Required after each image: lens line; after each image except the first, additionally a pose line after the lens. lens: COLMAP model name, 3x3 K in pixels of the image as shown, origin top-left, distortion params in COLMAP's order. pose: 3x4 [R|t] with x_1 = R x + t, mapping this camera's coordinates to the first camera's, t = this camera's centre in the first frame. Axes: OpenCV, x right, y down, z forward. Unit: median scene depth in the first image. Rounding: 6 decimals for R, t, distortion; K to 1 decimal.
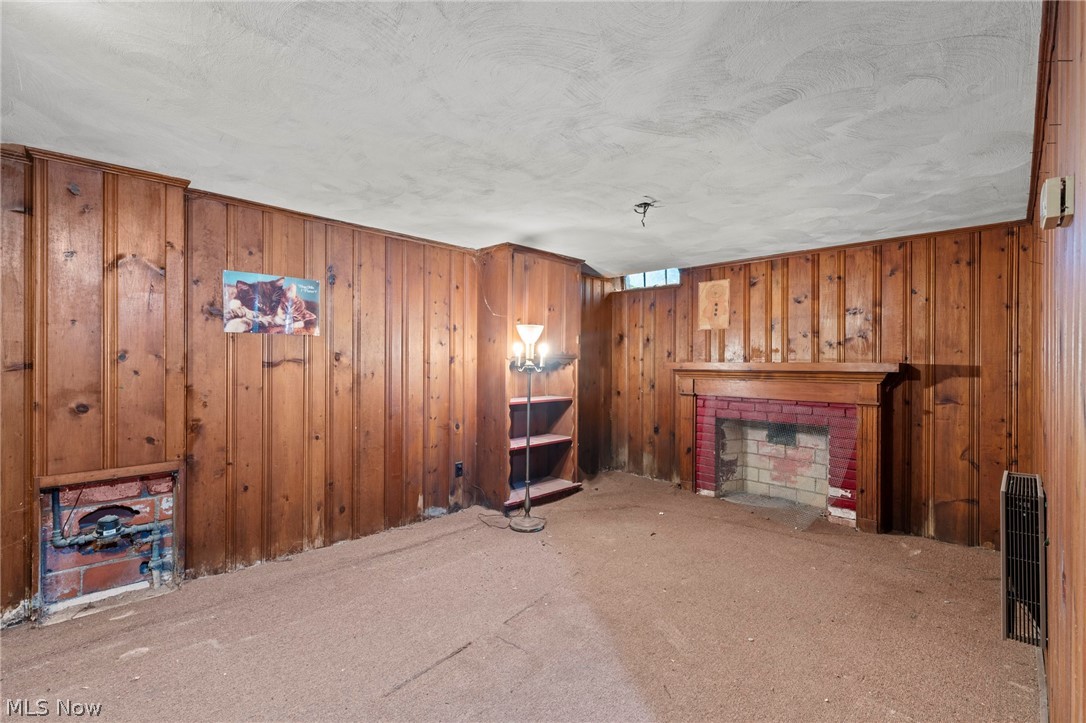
lens RADIAL K [[490.4, 0, 540.9], [0, 490.4, 361.5], [0, 0, 1]] dist [0.000700, -0.000375]
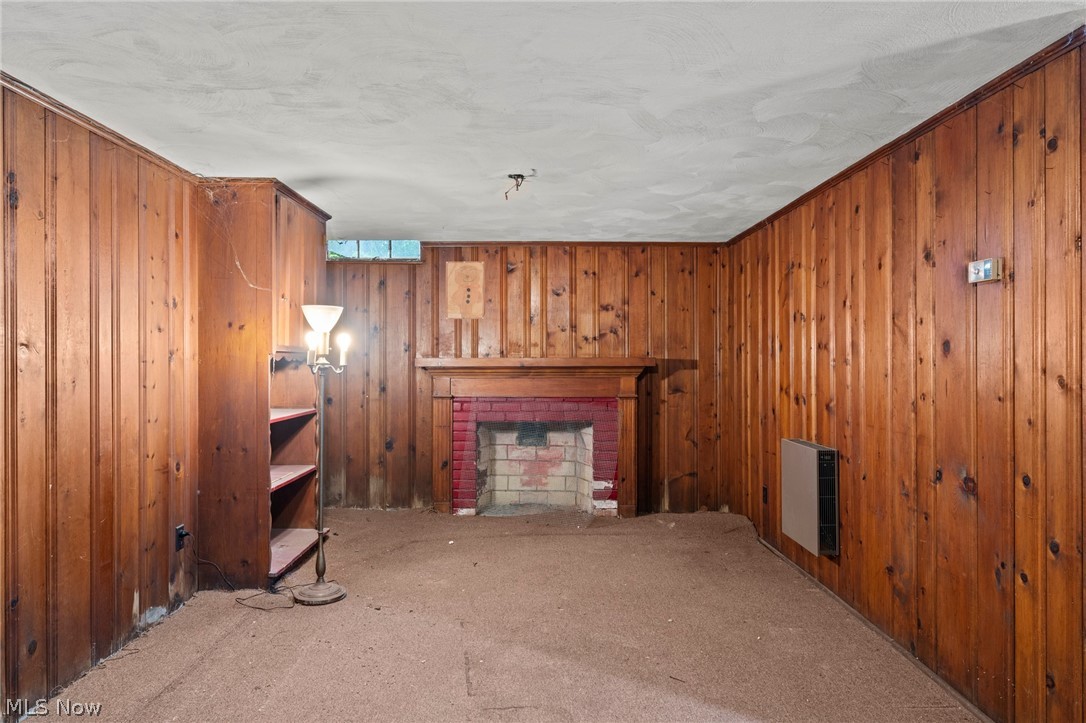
lens RADIAL K [[675.0, 0, 545.2], [0, 675.0, 358.6], [0, 0, 1]] dist [0.004077, -0.003638]
pose [[0.699125, -0.006226, 0.714973, -0.803652], [0.002214, 0.999976, 0.006542, -0.008257], [-0.714996, -0.002990, 0.699122, 0.176925]]
